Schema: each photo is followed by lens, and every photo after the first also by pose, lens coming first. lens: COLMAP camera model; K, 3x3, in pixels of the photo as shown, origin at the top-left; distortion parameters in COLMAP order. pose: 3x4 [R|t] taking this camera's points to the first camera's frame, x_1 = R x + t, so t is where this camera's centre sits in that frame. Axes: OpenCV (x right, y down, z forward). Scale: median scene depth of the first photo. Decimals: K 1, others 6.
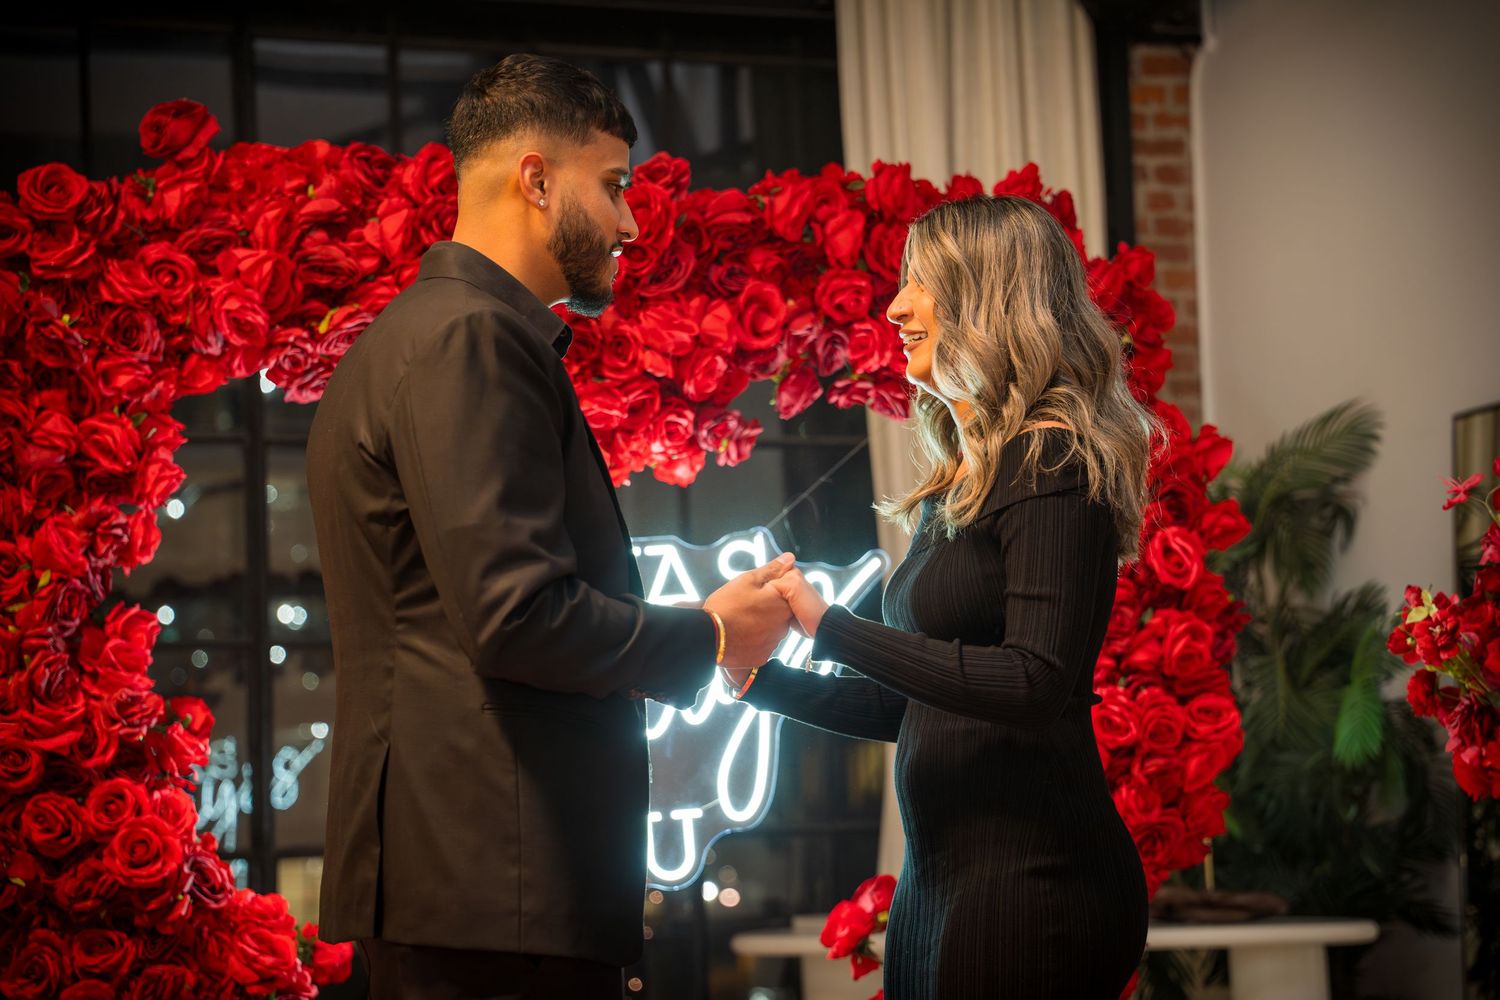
lens RADIAL K [[3024.8, 0, 815.9], [0, 3024.8, 527.6], [0, 0, 1]] dist [0.433507, -0.149568]
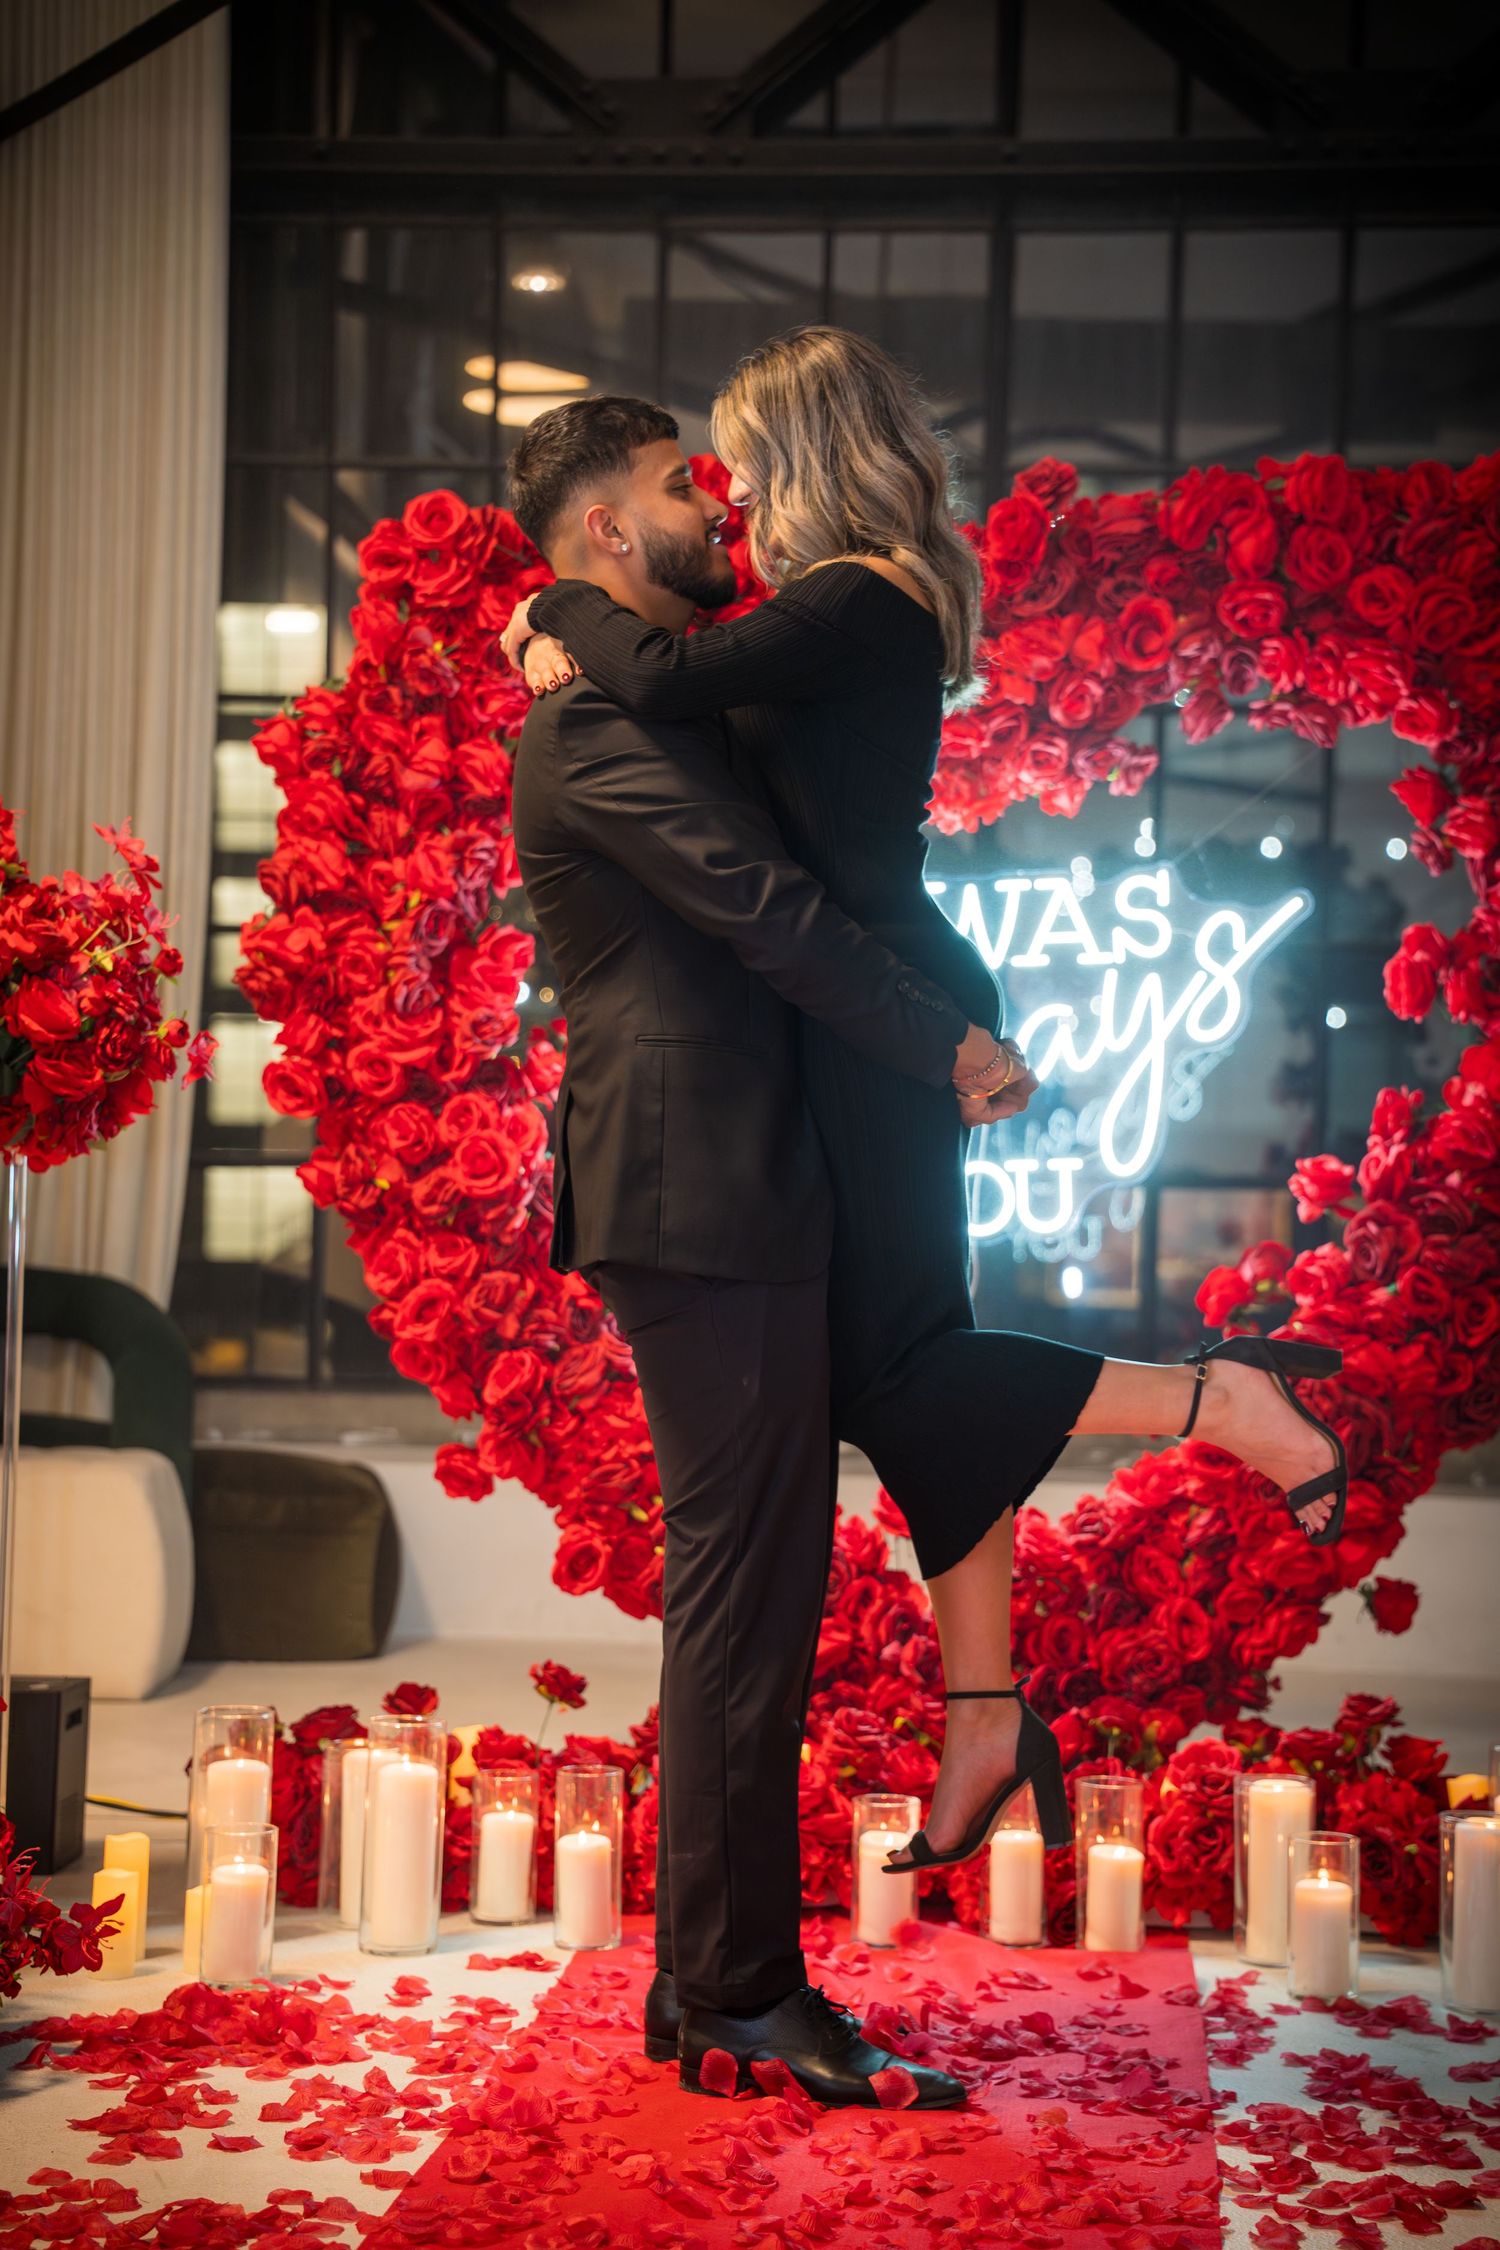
lens RADIAL K [[4259.2, 0, 763.6], [0, 4259.2, 1125.6], [0, 0, 1]] dist [0.487403, -0.445238]
pose [[0.919456, 0.055598, -0.389242, 0.412530], [-0.018314, 0.994934, 0.098851, -0.050743], [0.392766, -0.083760, 0.915816, -0.272561]]
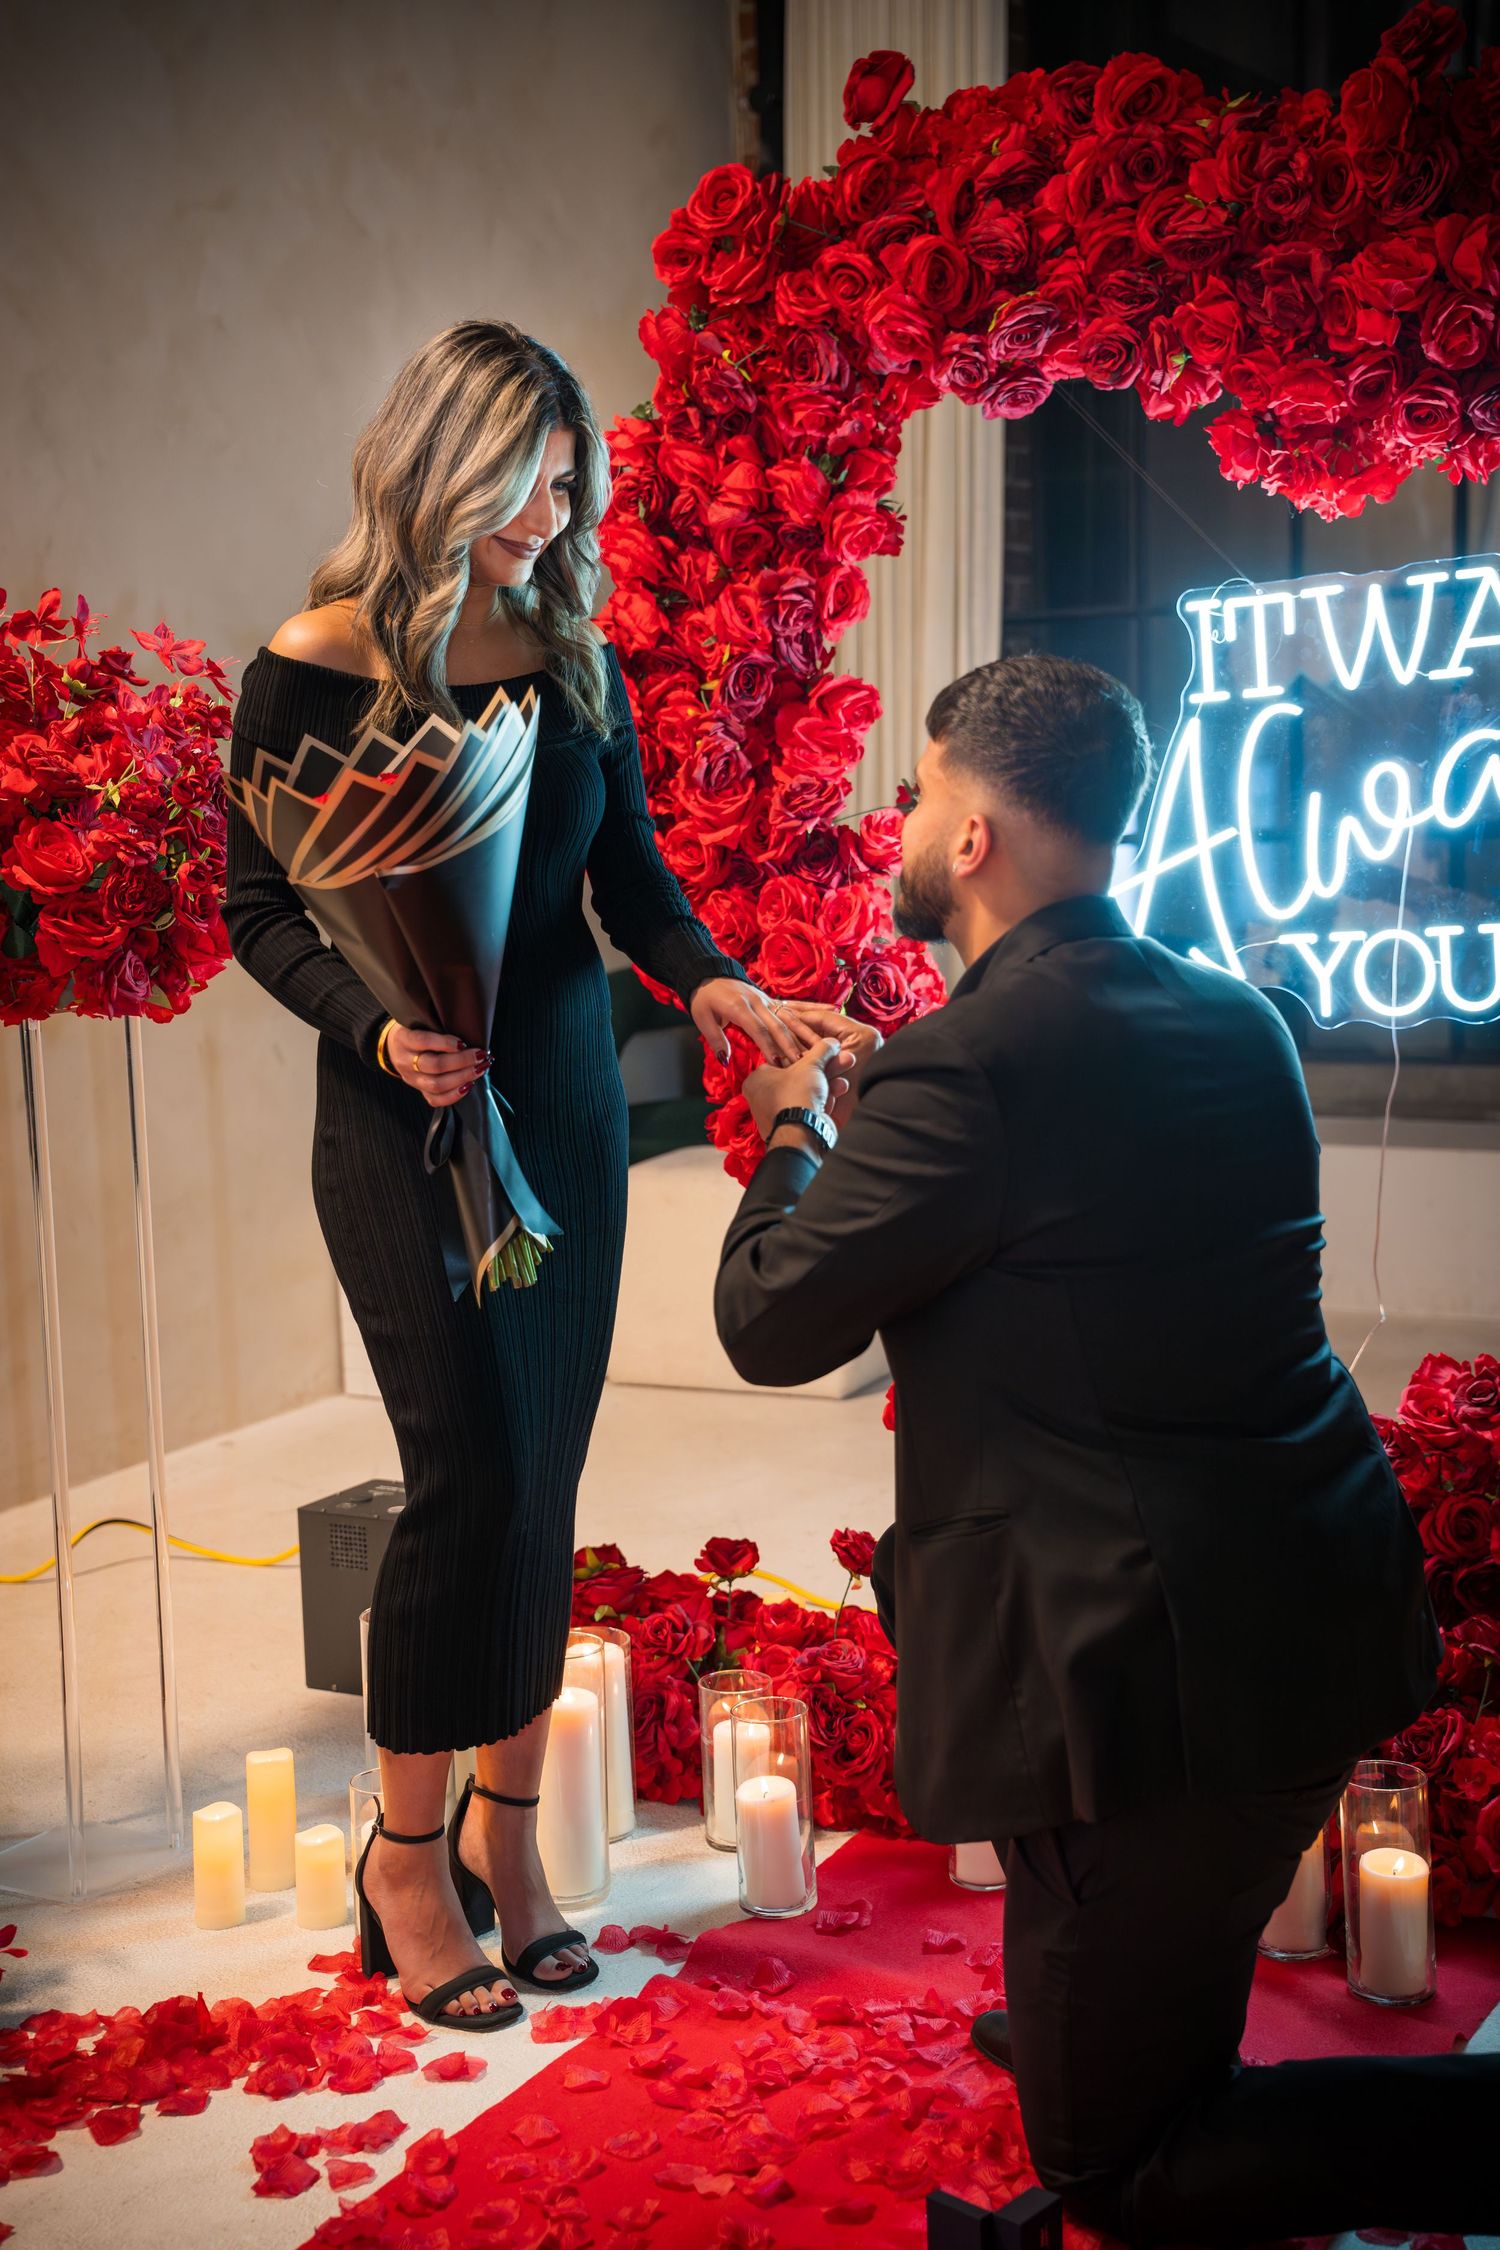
lens RADIAL K [[3103.1, 0, 750.0], [0, 3103.1, 1125.0], [0, 0, 1]] dist [0.230706, -0.057372]
pose [[0.673957, 0.110161, -0.730511, 0.435006], [0.086103, 0.970368, 0.225769, -0.054618], [0.733736, -0.215057, 0.644502, 0.366641]]
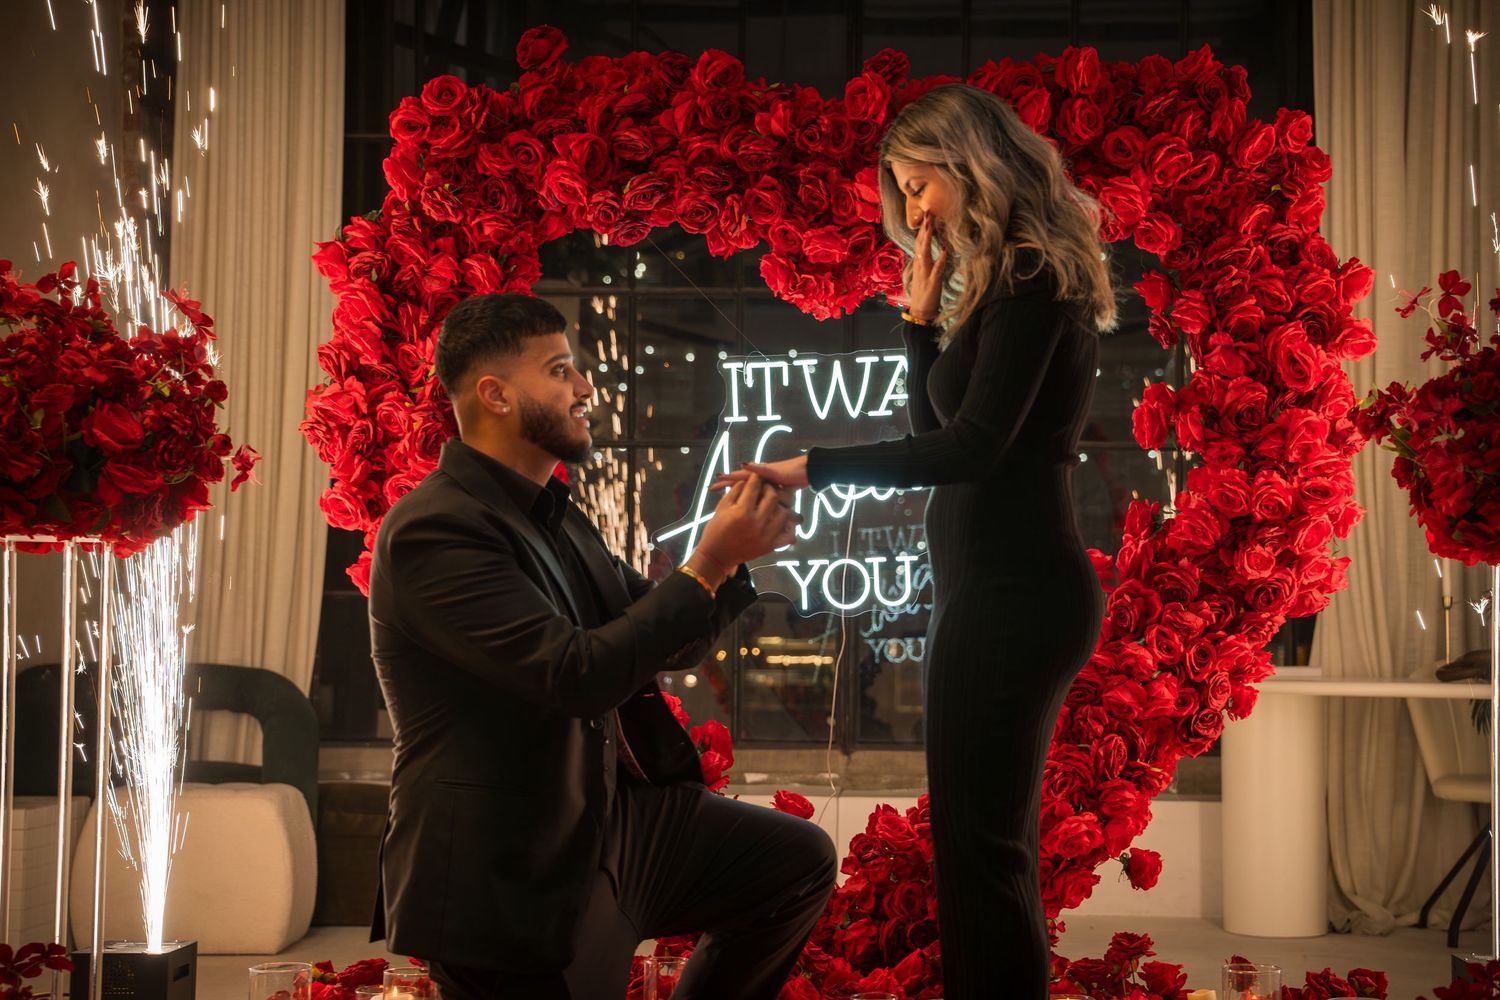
lens RADIAL K [[2351.7, 0, 838.5], [0, 2351.7, 570.9], [0, 0, 1]] dist [0.184034, 0.096306]
pose [[0.935864, 0.036310, -0.350484, 0.305740], [-0.009667, 0.996948, 0.077470, 0.021680], [0.352228, -0.069114, 0.933359, 0.035271]]
